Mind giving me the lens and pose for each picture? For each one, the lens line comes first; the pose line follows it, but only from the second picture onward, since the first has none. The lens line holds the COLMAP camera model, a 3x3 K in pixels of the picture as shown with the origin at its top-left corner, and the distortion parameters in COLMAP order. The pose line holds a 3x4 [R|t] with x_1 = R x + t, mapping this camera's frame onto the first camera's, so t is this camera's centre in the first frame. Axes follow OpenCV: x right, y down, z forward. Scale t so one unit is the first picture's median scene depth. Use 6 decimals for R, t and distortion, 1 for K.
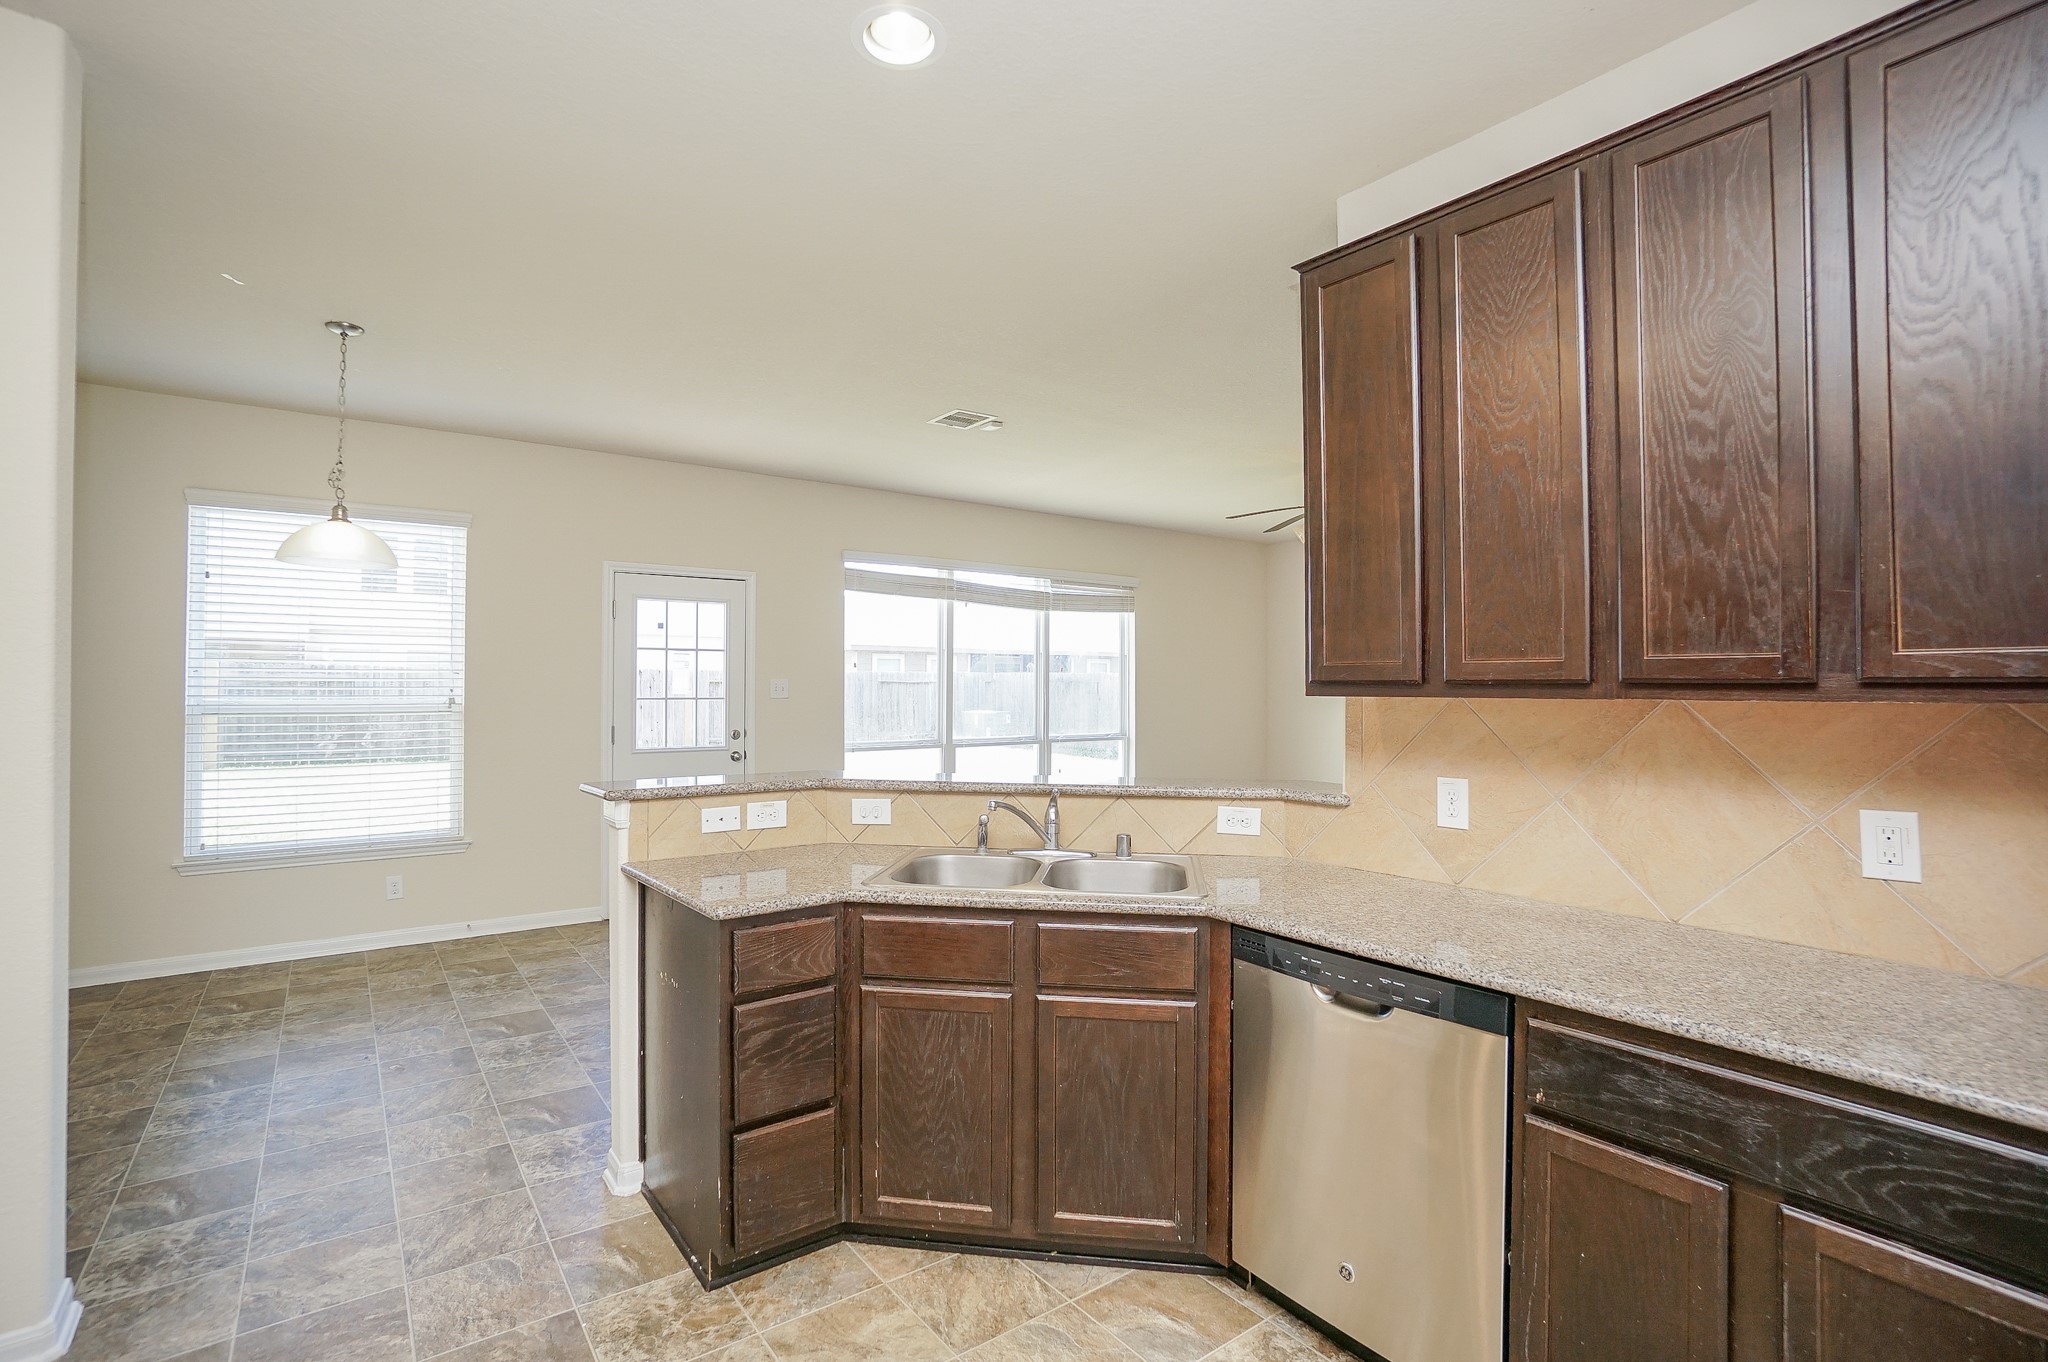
lens RADIAL K [[940.4, 0, 1021.6], [0, 940.4, 681.9], [0, 0, 1]] dist [-0.044380, 0.011010]
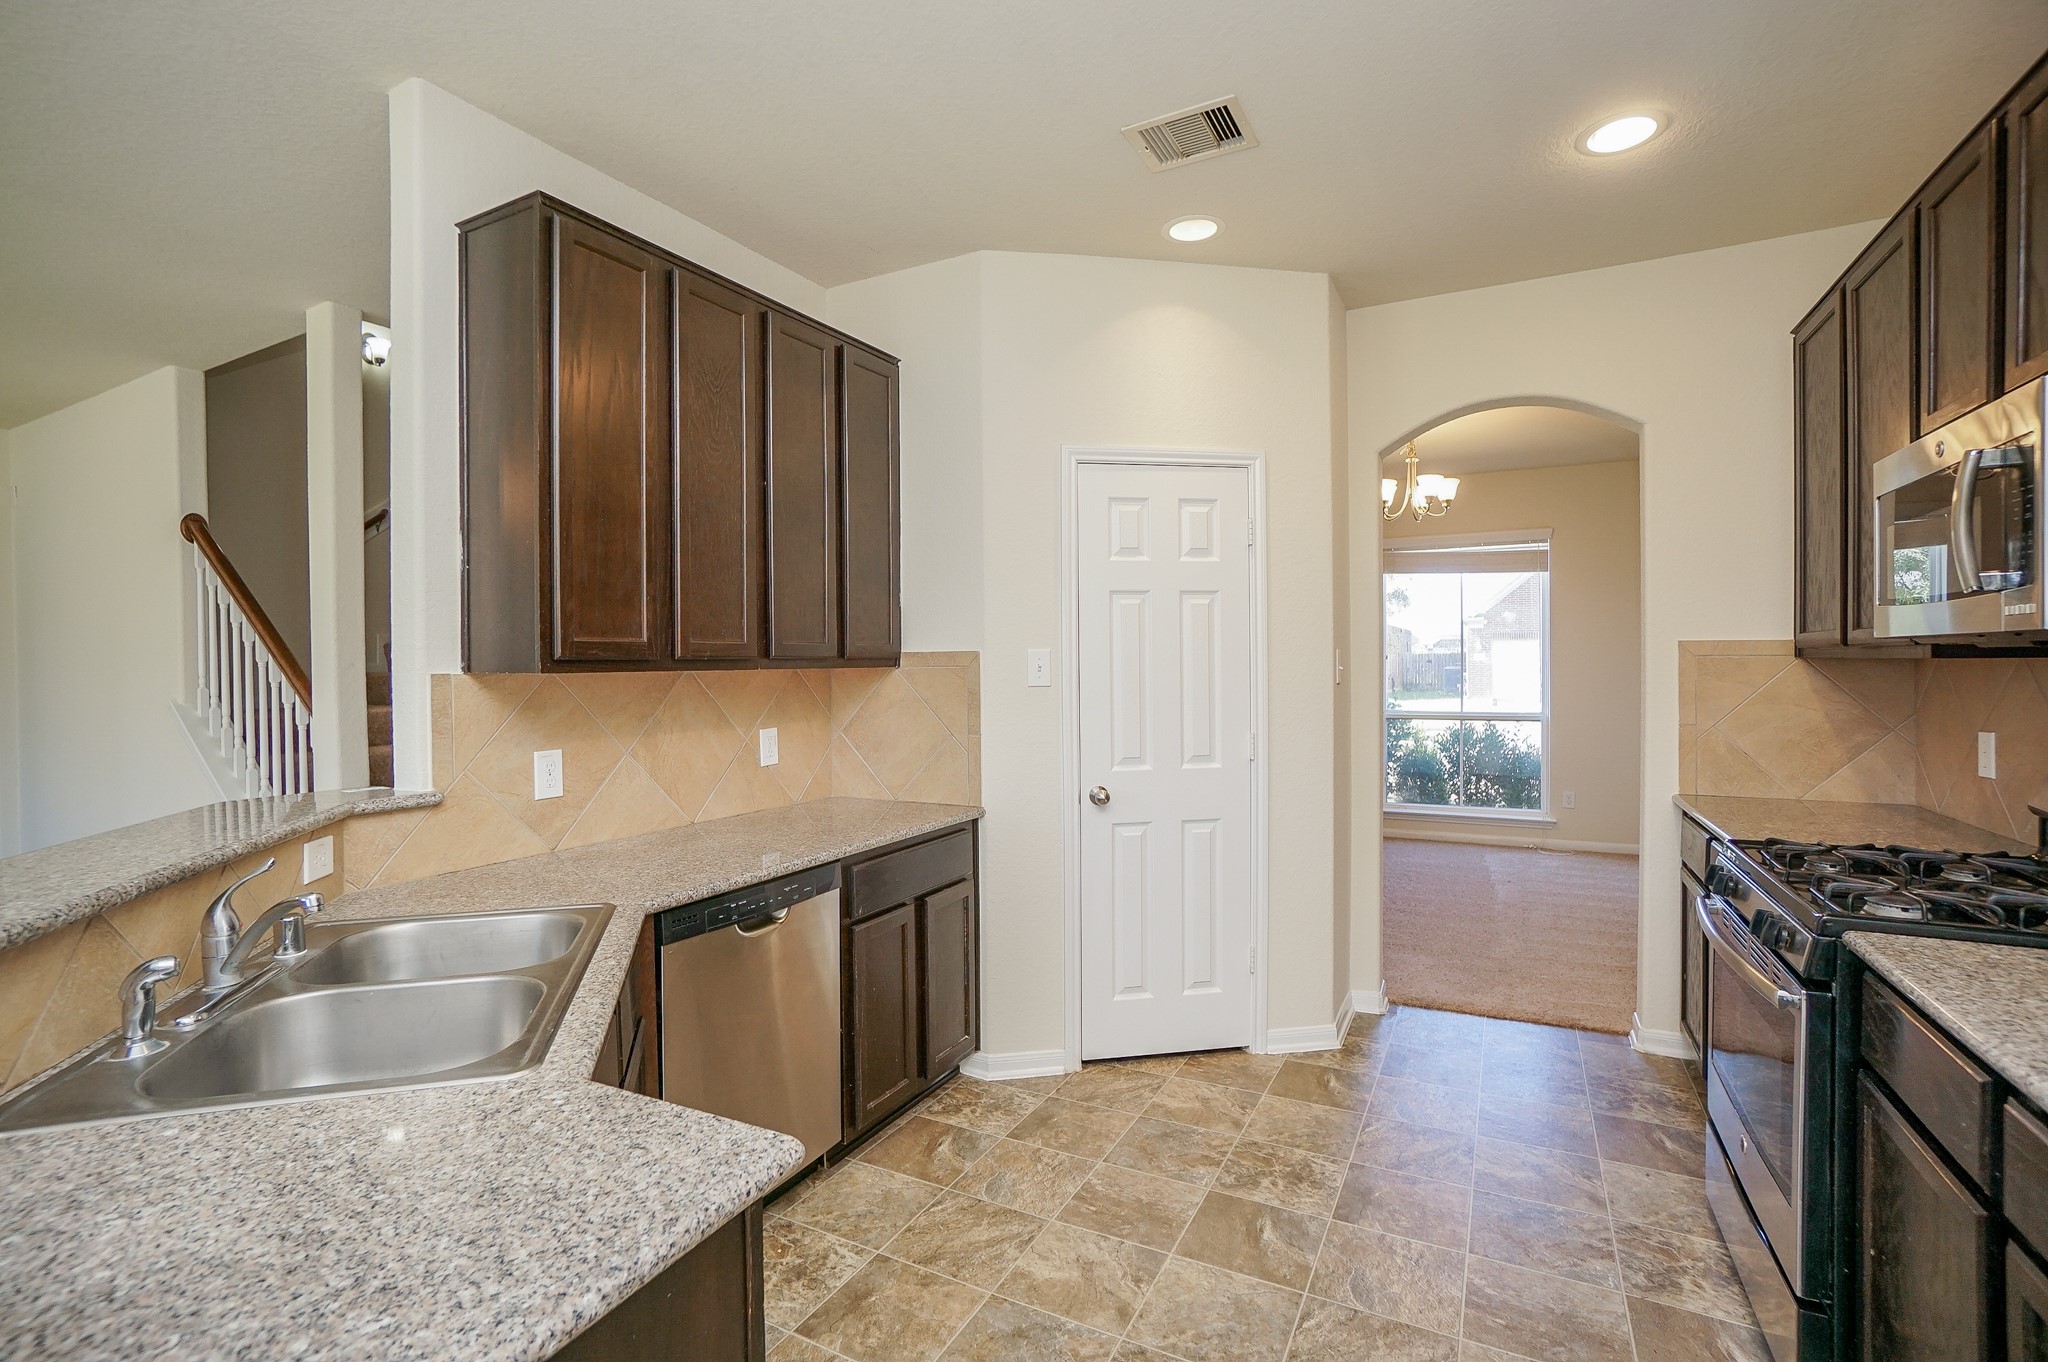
lens RADIAL K [[940.4, 0, 1025.5], [0, 940.4, 640.1], [0, 0, 1]] dist [-0.044380, 0.011010]
pose [[-0.435501, 0.026694, 0.899792, -0.715742], [0.007227, 0.999632, -0.026158, 0.010359], [-0.900159, -0.004889, -0.435534, 0.969015]]
